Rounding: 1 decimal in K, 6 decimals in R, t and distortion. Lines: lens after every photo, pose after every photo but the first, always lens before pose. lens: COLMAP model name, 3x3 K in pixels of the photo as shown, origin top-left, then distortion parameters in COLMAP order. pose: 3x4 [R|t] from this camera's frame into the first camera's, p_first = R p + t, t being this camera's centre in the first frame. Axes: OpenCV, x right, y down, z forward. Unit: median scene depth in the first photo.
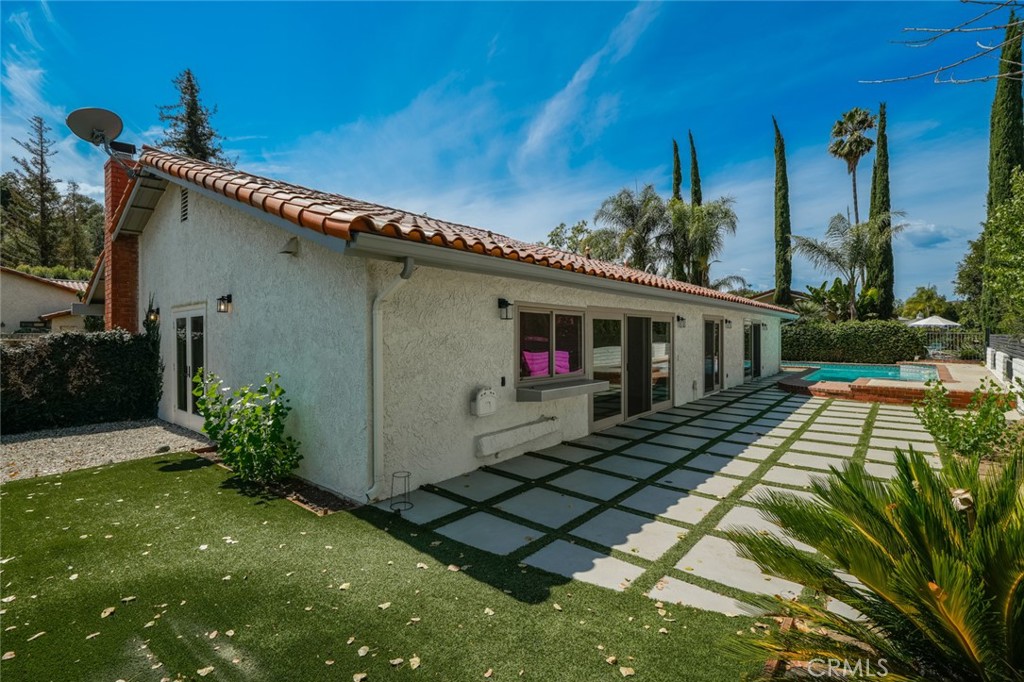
lens RADIAL K [[468.7, 0, 479.2], [0, 468.7, 336.6], [0, 0, 1]] dist [-0.057389, 0.017422]
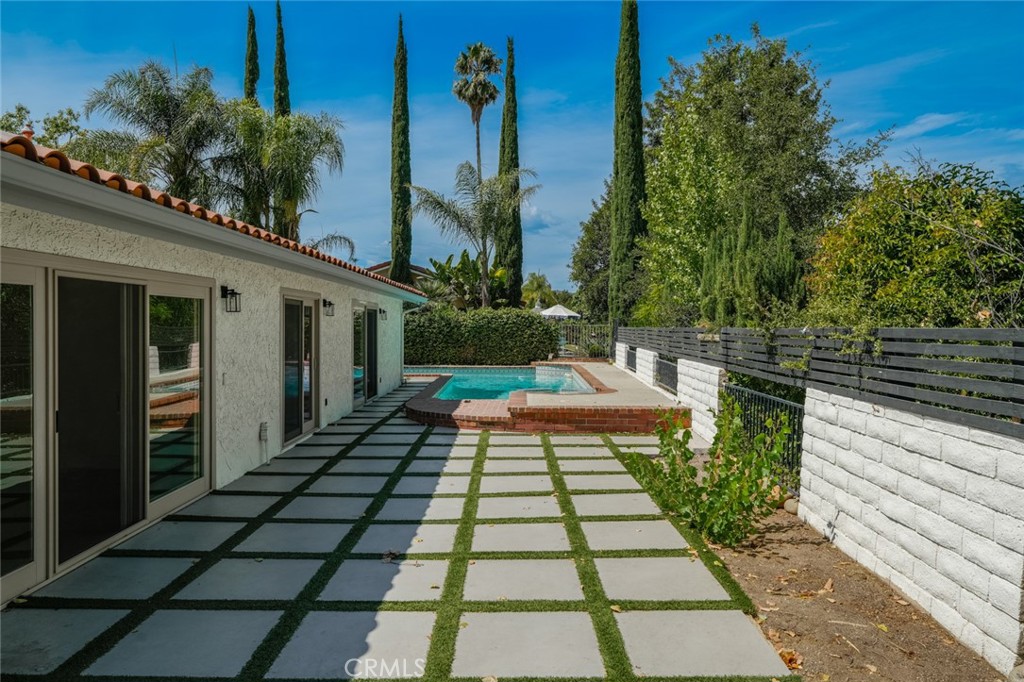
lens RADIAL K [[703.4, 0, 511.9], [0, 703.4, 322.0], [0, 0, 1]] dist [-0.000928, 0.113443]
pose [[0.731217, 0.005987, 0.682118, 0.059101], [0.000587, 0.999956, -0.009407, -0.001189], [-0.682144, 0.007279, 0.731181, 0.109695]]
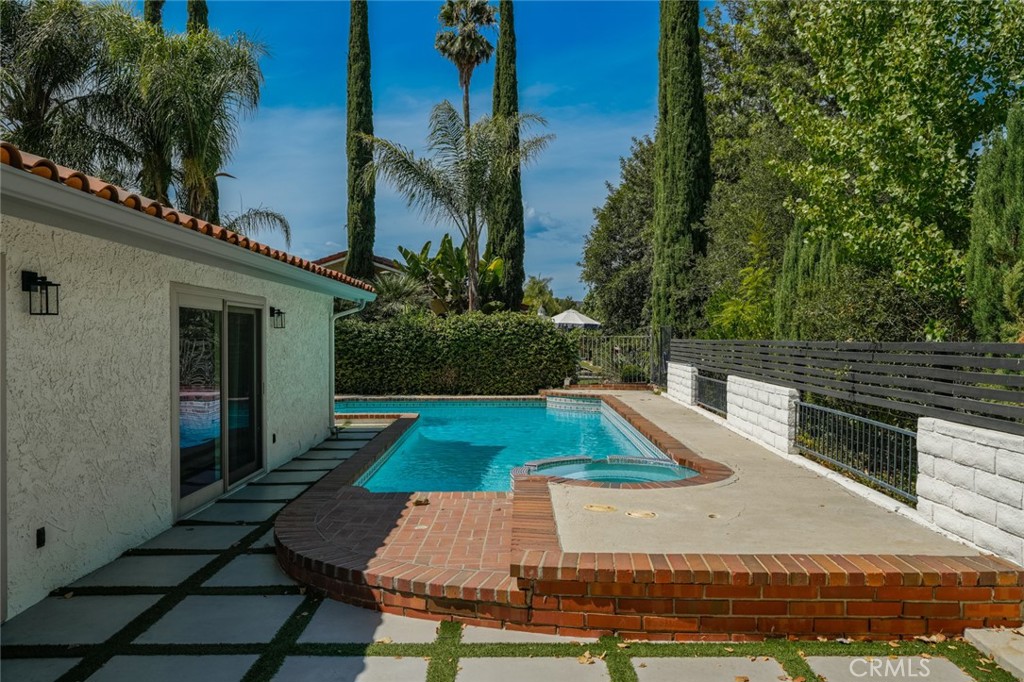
lens RADIAL K [[782.4, 0, 512.0], [0, 782.4, 341.0], [0, 0, 1]] dist [-0.000077, 0.001413]
pose [[0.728192, -0.003499, 0.685364, 0.210980], [0.003915, 0.999992, 0.000946, -0.002526], [-0.685362, 0.001994, 0.728200, 0.276116]]
